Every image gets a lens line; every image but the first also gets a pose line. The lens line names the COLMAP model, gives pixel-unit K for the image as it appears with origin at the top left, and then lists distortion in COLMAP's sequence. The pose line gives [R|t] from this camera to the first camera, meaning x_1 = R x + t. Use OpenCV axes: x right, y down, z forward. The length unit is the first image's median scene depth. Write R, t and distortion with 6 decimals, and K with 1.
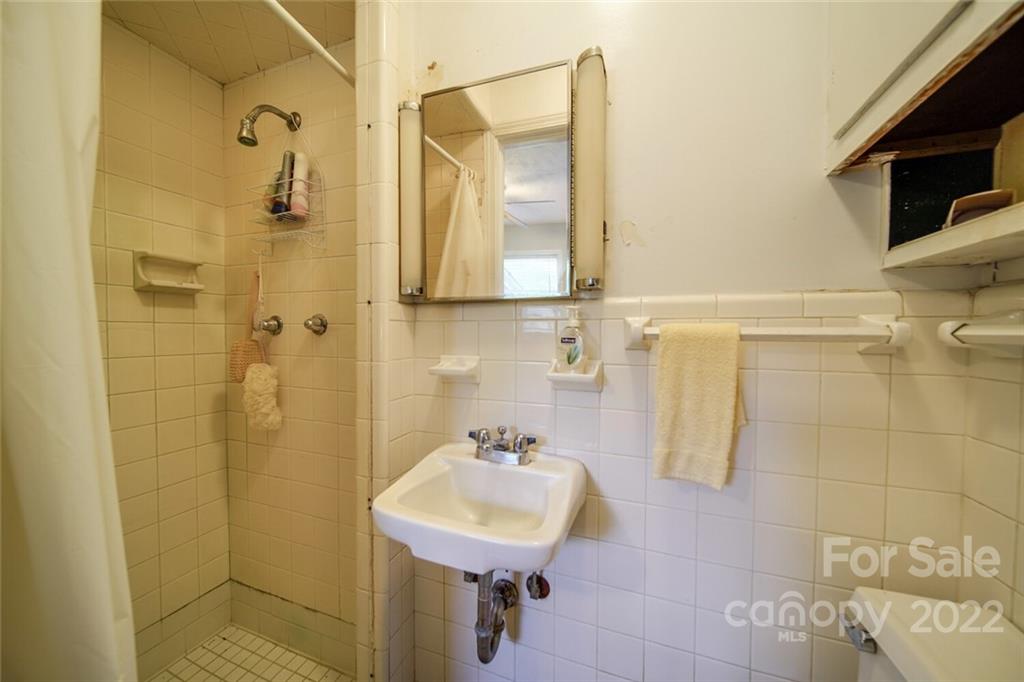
lens RADIAL K [[363.5, 0, 510.5], [0, 363.5, 340.6], [0, 0, 1]] dist [0.001881, -0.001046]
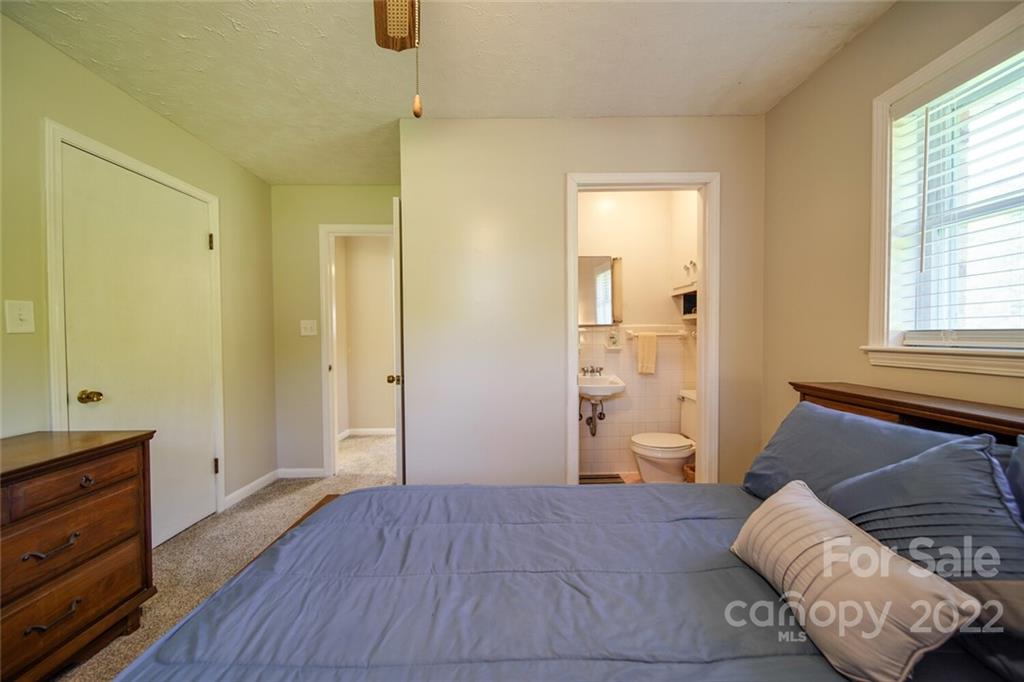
lens RADIAL K [[363.5, 0, 511.1], [0, 363.5, 341.5], [0, 0, 1]] dist [0.001881, -0.001046]
pose [[0.919729, -0.016006, 0.392228, -2.101746], [0.019901, 0.999785, -0.005866, 0.040334], [-0.392050, 0.013201, 0.919849, -1.792993]]
